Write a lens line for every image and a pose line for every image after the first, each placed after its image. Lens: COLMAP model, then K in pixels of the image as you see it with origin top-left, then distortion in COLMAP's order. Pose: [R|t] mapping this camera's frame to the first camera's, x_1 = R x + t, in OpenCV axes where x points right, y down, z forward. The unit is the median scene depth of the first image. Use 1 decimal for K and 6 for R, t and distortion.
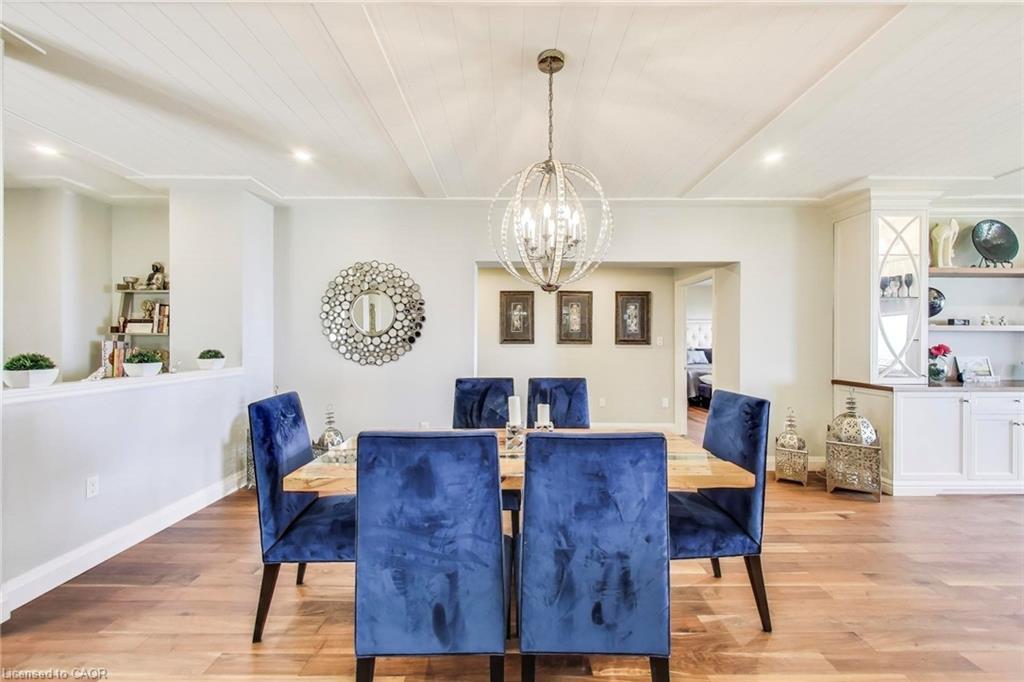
lens RADIAL K [[397.7, 0, 512.0], [0, 397.7, 341.0], [0, 0, 1]] dist [0.012546, 0.000030]
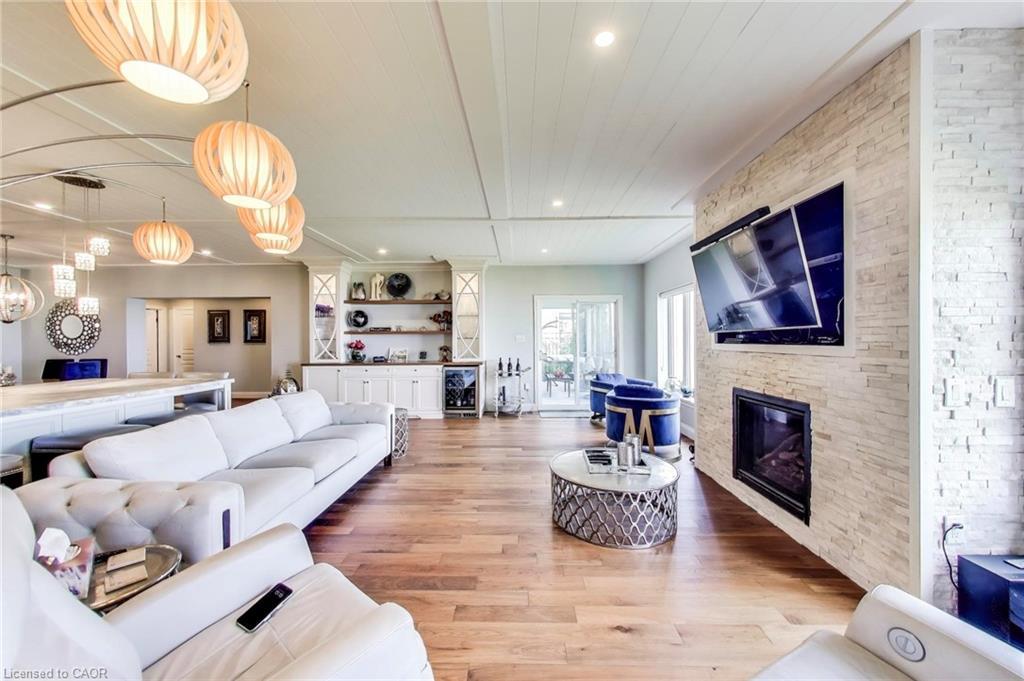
lens RADIAL K [[397.7, 0, 512.0], [0, 397.7, 340.5], [0, 0, 1]] dist [0.012546, 0.000030]
pose [[0.999468, -0.007887, -0.031657, 1.723833], [0.007863, 0.999969, -0.000879, 0.010133], [0.031663, 0.000630, 0.999498, -0.780200]]
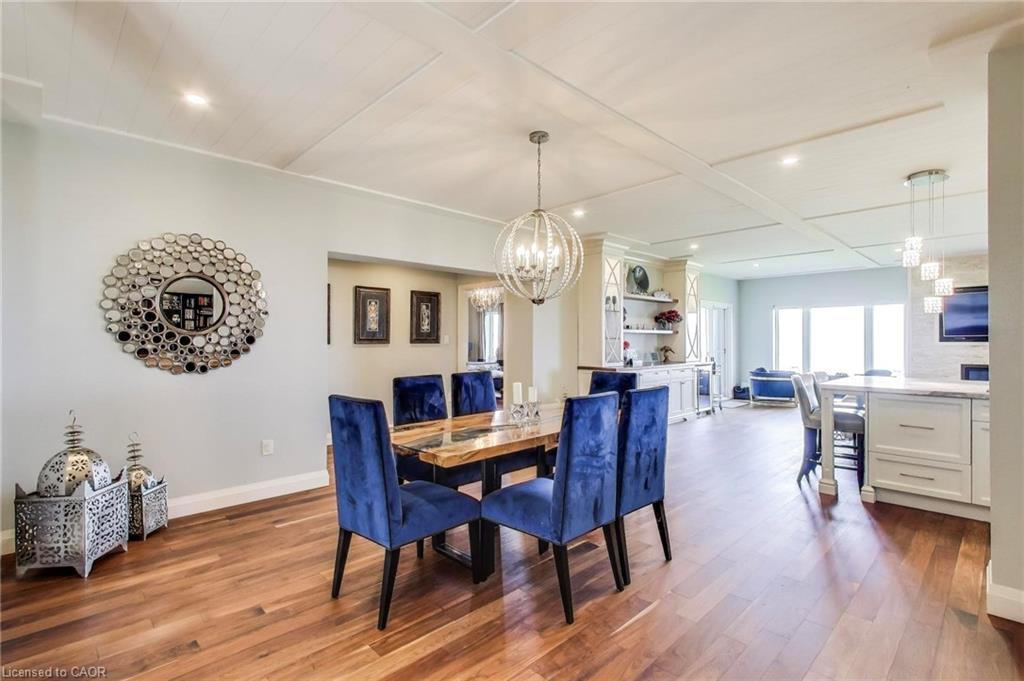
lens RADIAL K [[480.4, 0, 512.0], [0, 480.4, 340.5], [0, 0, 1]] dist [0.001410, -0.000050]
pose [[0.721857, -0.004600, 0.692027, -0.542794], [0.005123, 0.999986, 0.001304, -0.000007], [-0.692023, 0.002604, 0.721871, -0.060123]]
